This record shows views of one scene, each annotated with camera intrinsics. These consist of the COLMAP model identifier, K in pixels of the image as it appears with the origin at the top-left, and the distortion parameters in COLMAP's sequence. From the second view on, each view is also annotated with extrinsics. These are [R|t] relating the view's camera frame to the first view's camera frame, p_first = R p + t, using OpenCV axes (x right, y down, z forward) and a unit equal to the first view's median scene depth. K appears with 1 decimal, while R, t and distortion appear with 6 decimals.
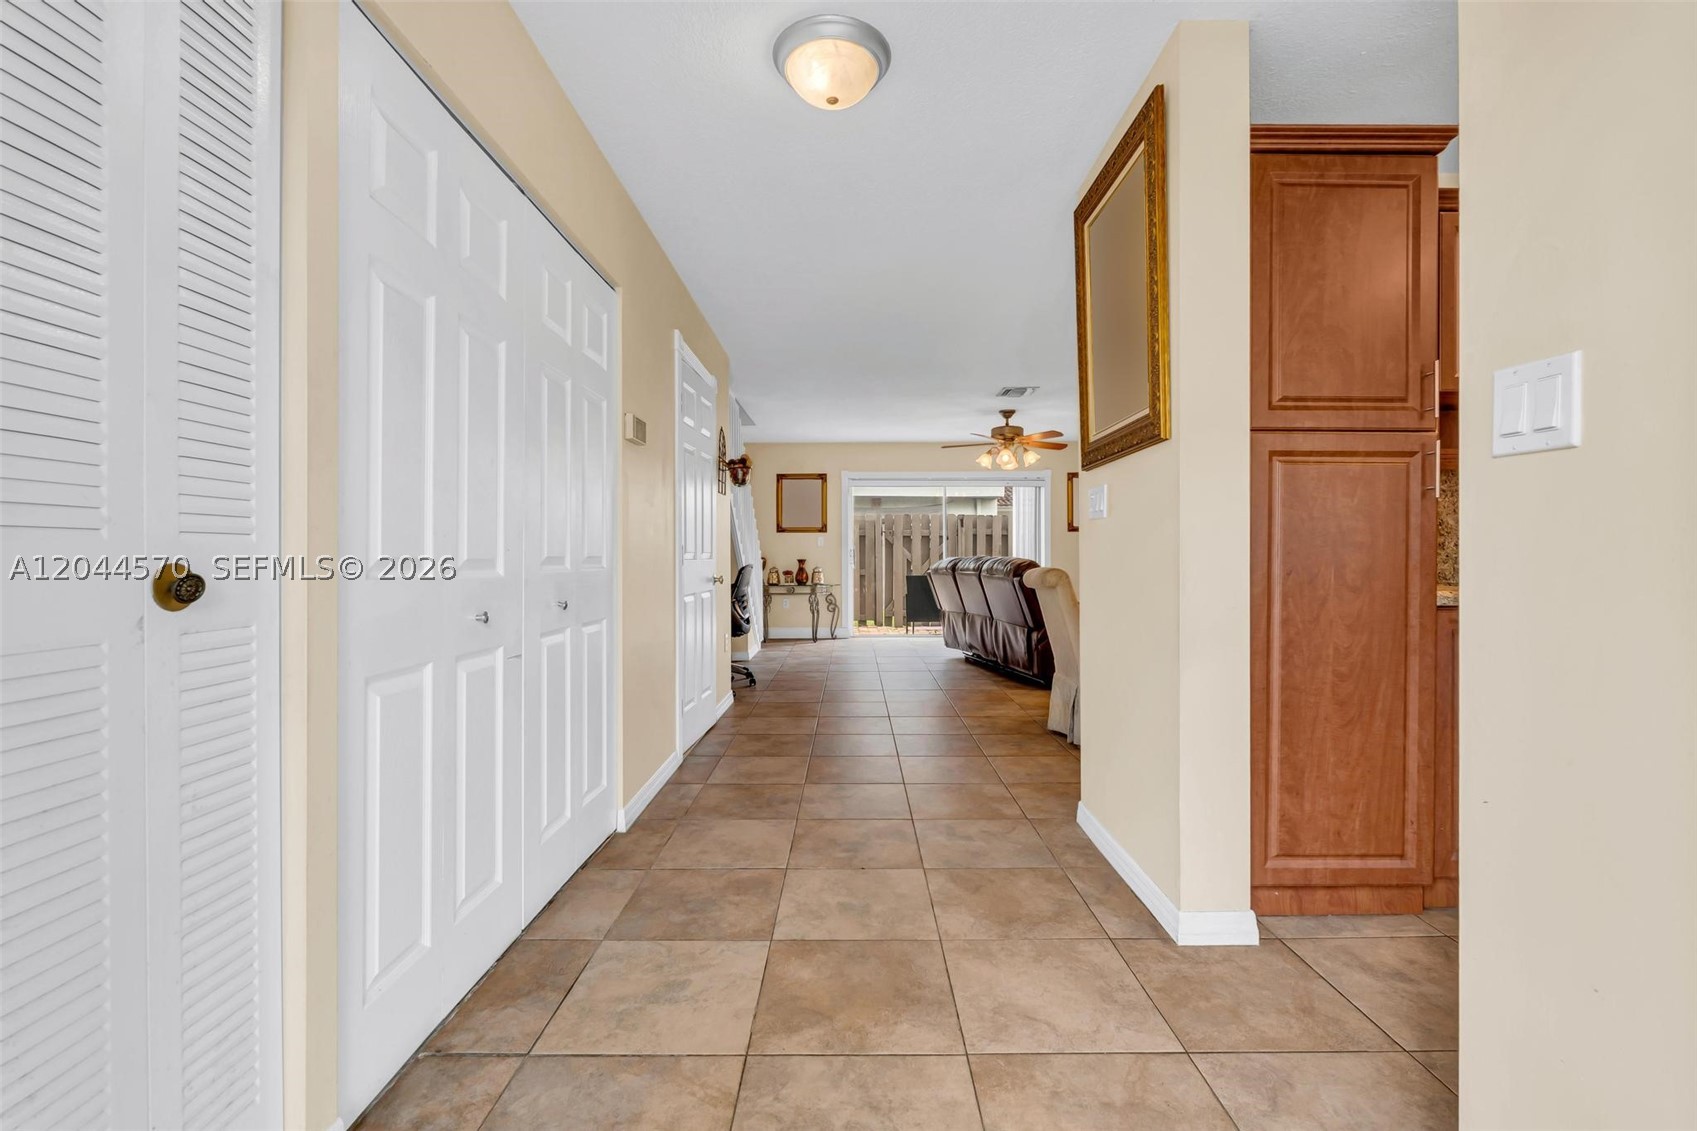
lens RADIAL K [[720.6, 0, 847.3], [0, 720.6, 561.3], [0, 0, 1]] dist [-0.003598, -0.000277]
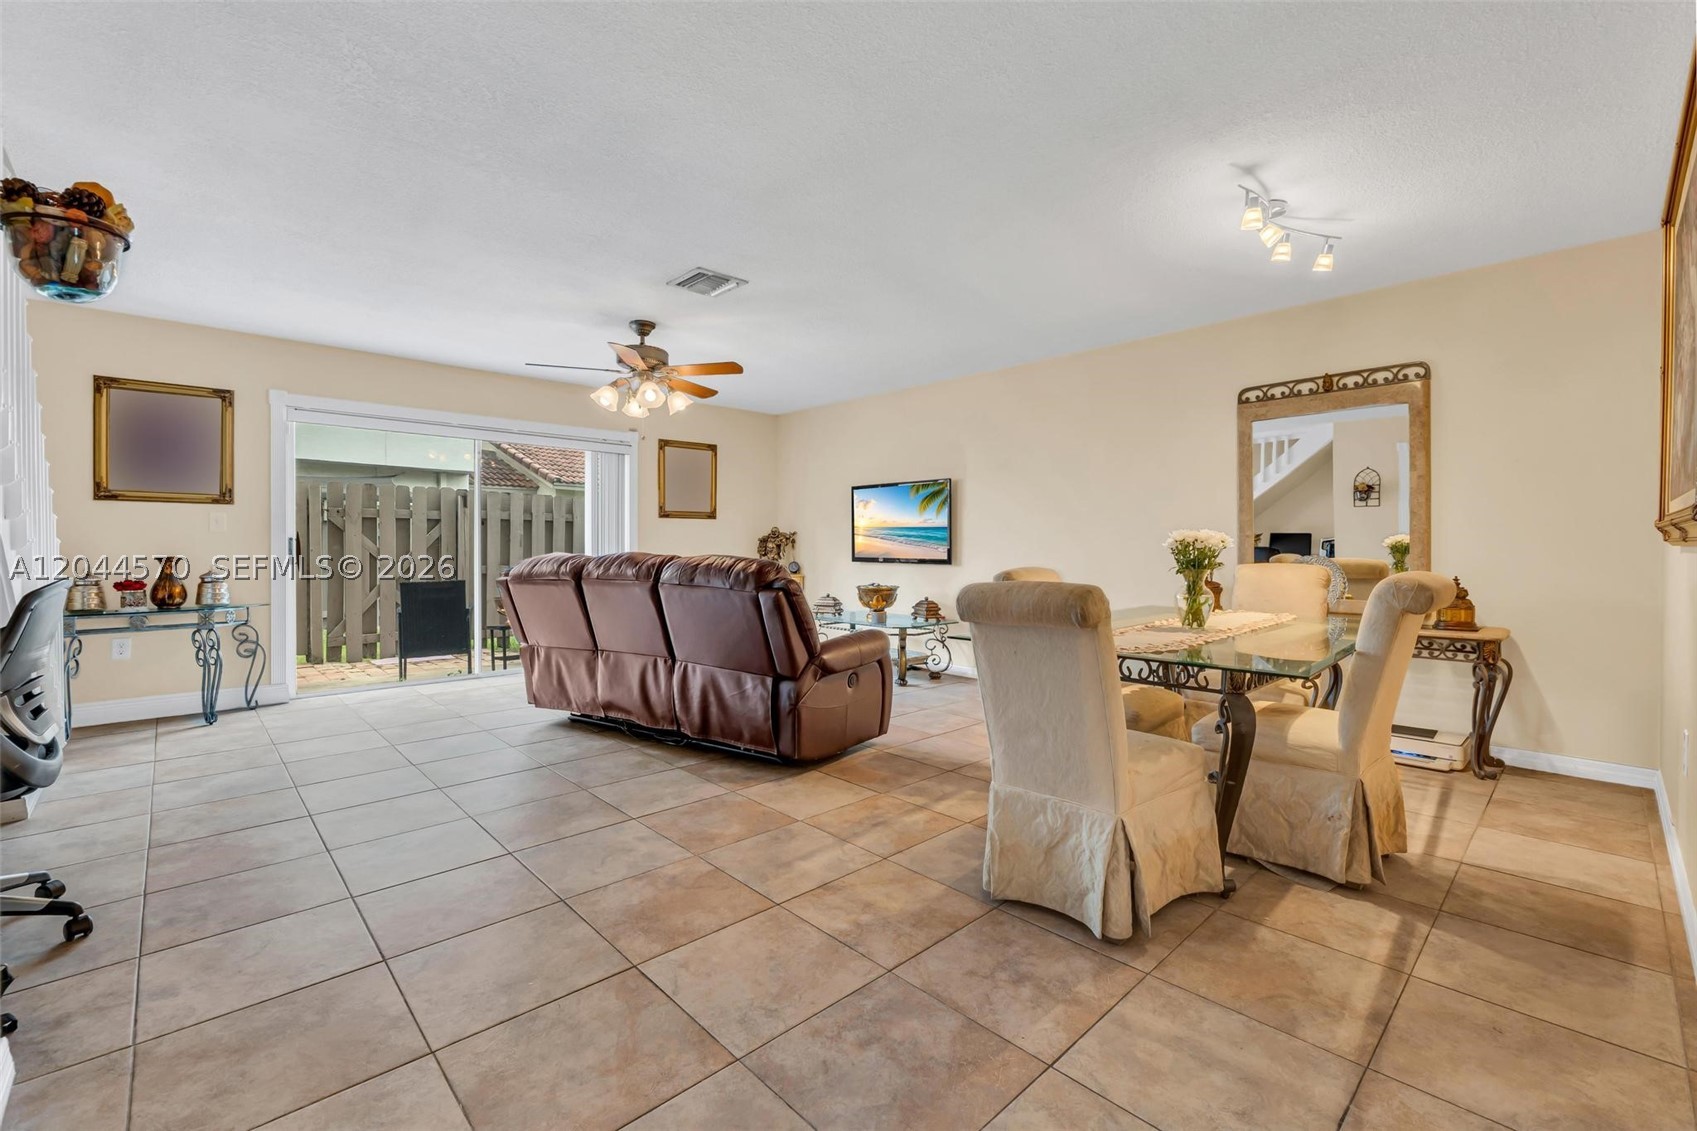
lens RADIAL K [[720.6, 0, 853.1], [0, 720.6, 547.9], [0, 0, 1]] dist [-0.003598, -0.000277]
pose [[0.719656, 0.002211, 0.694328, -0.084709], [0.002487, 0.999980, -0.005762, -0.005955], [-0.694327, 0.005874, 0.719636, 0.412782]]
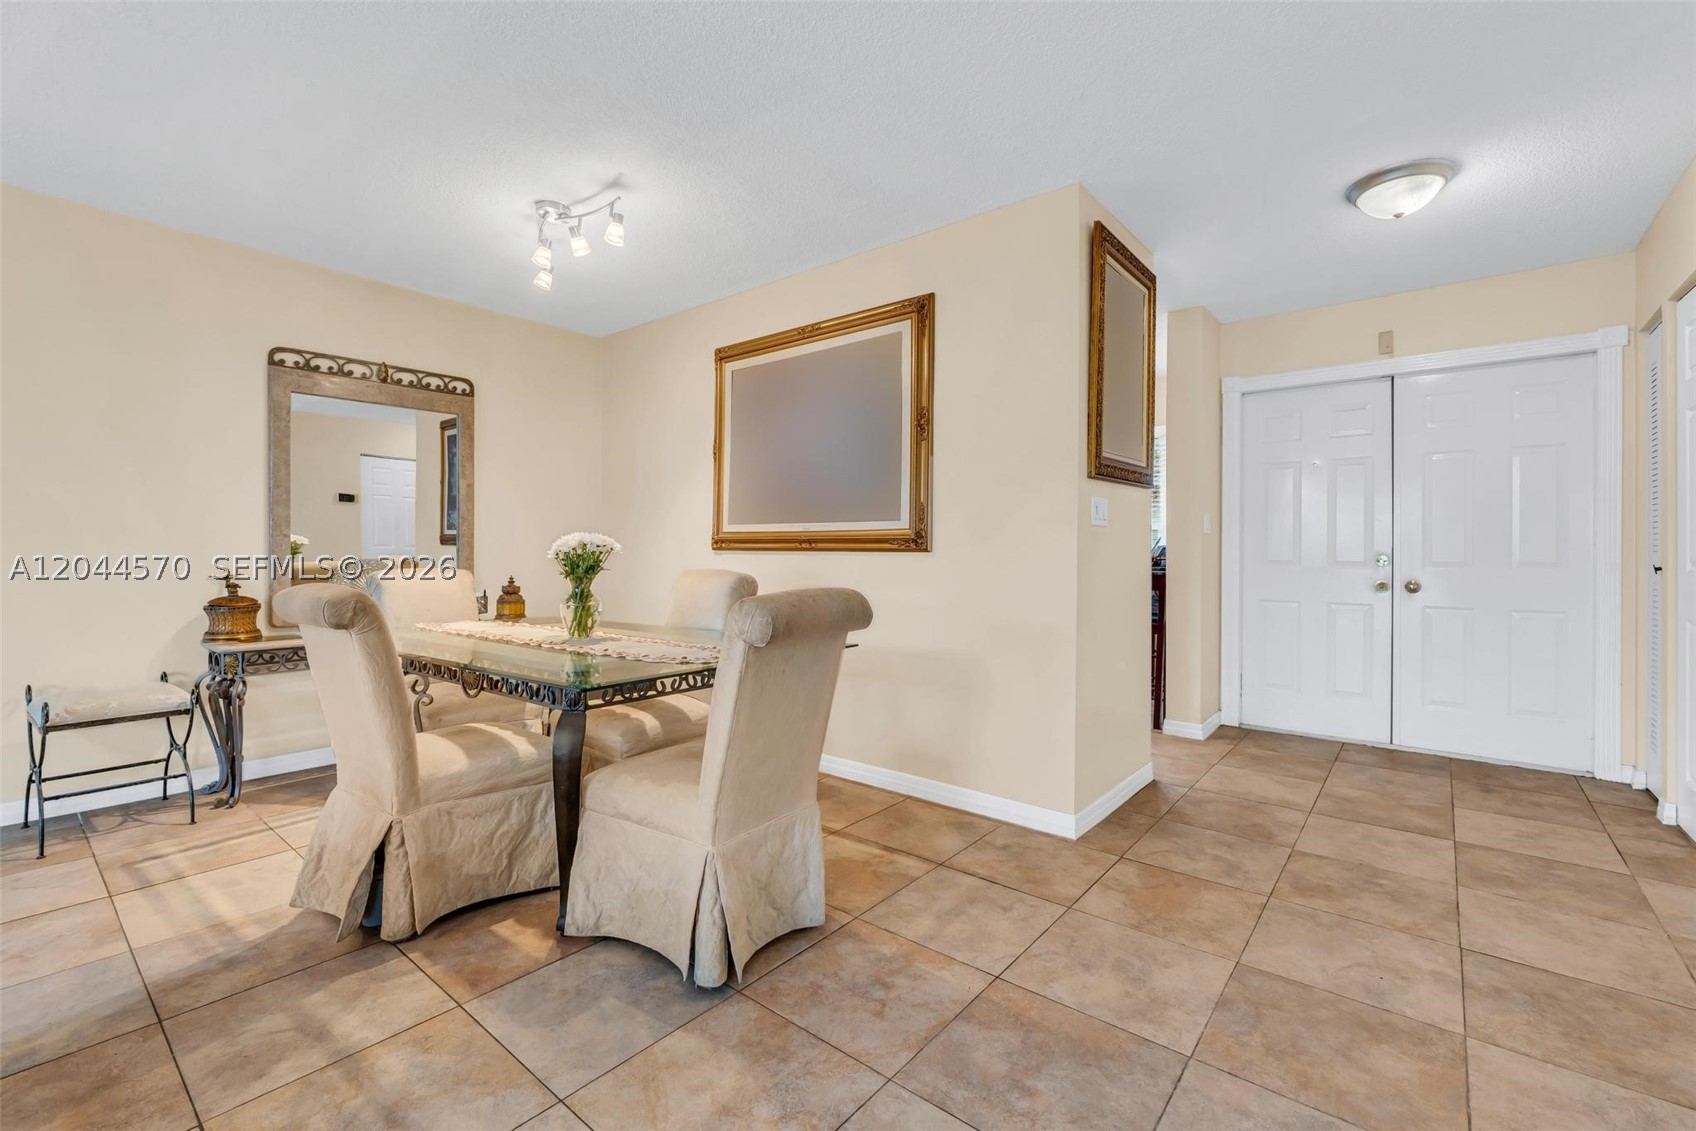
lens RADIAL K [[720.2, 0, 853.2], [0, 720.2, 555.0], [0, 0, 1]] dist [-0.003598, -0.000277]
pose [[-0.778811, -0.005093, 0.627239, -0.018432], [0.003080, 0.999924, 0.011944, -0.010466], [-0.627252, 0.011234, -0.778736, 0.753665]]
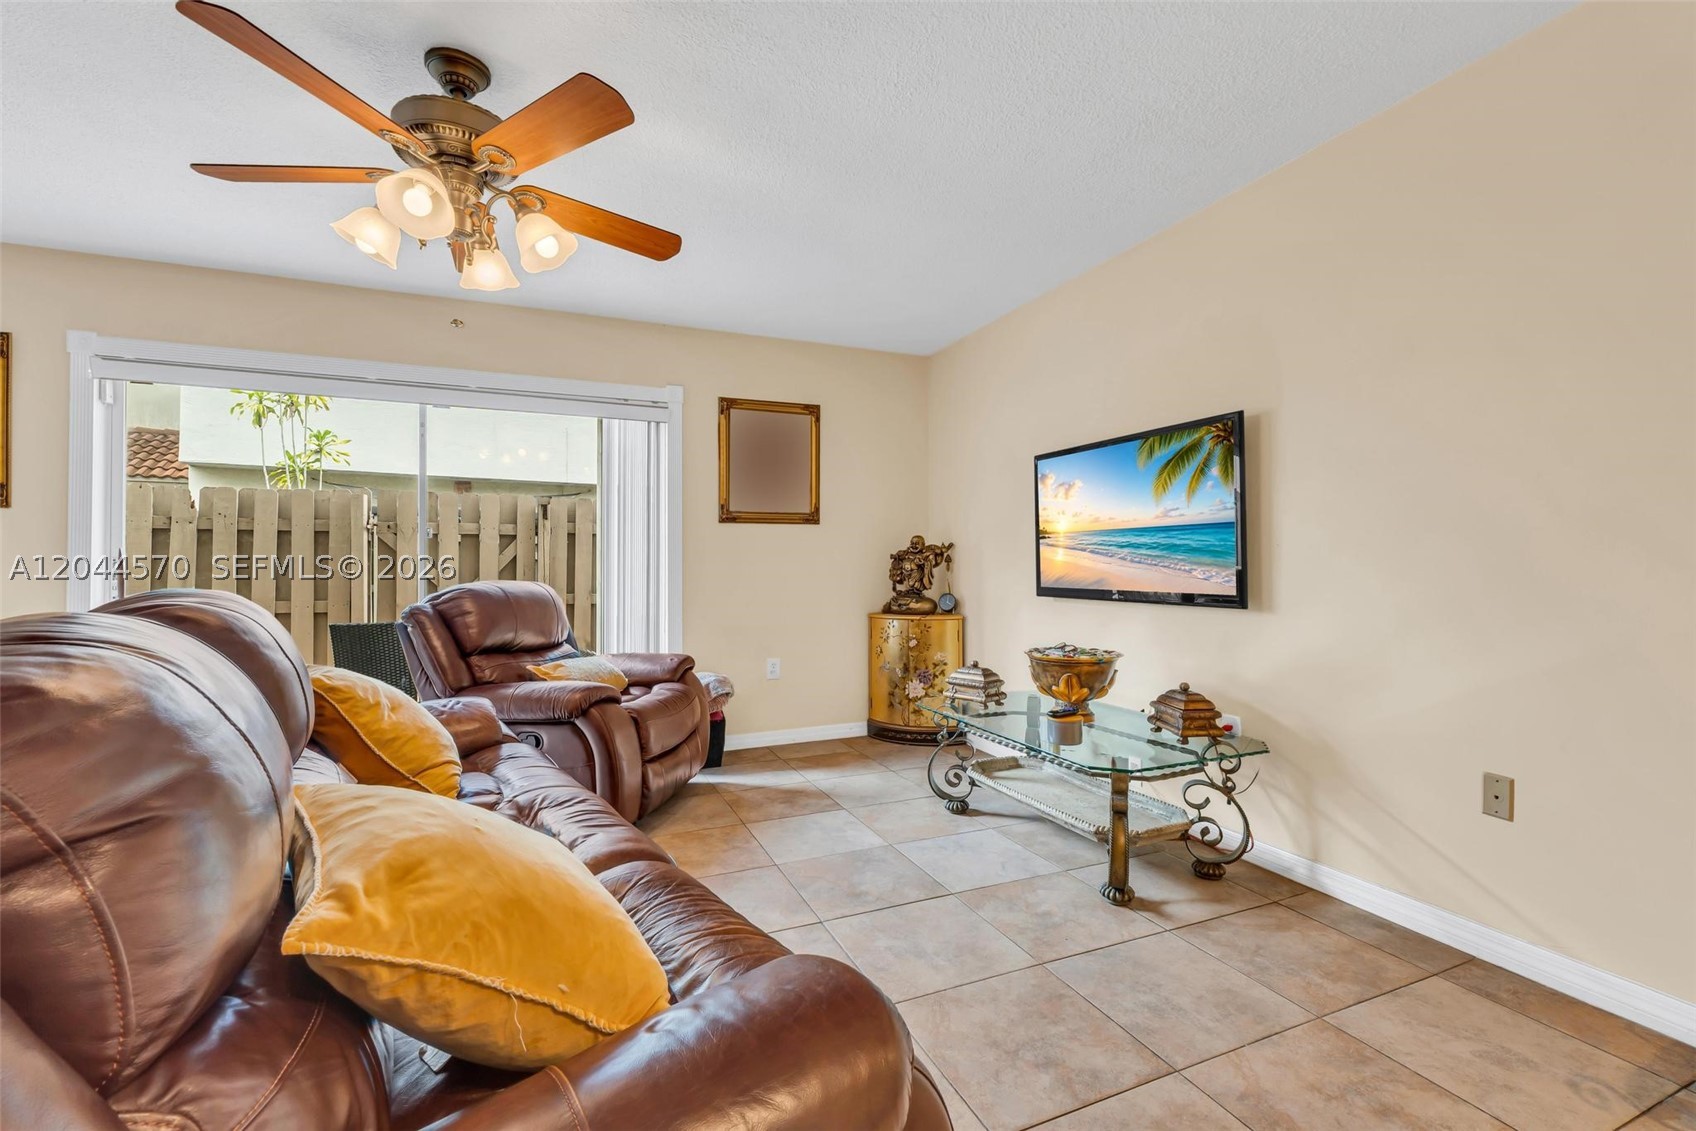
lens RADIAL K [[720.2, 0, 864.0], [0, 720.2, 555.9], [0, 0, 1]] dist [-0.003598, -0.000277]
pose [[0.910479, 0.004195, 0.413533, 0.253161], [0.005497, 0.999737, -0.022246, -0.010901], [-0.413518, 0.022528, 0.910217, 0.685381]]
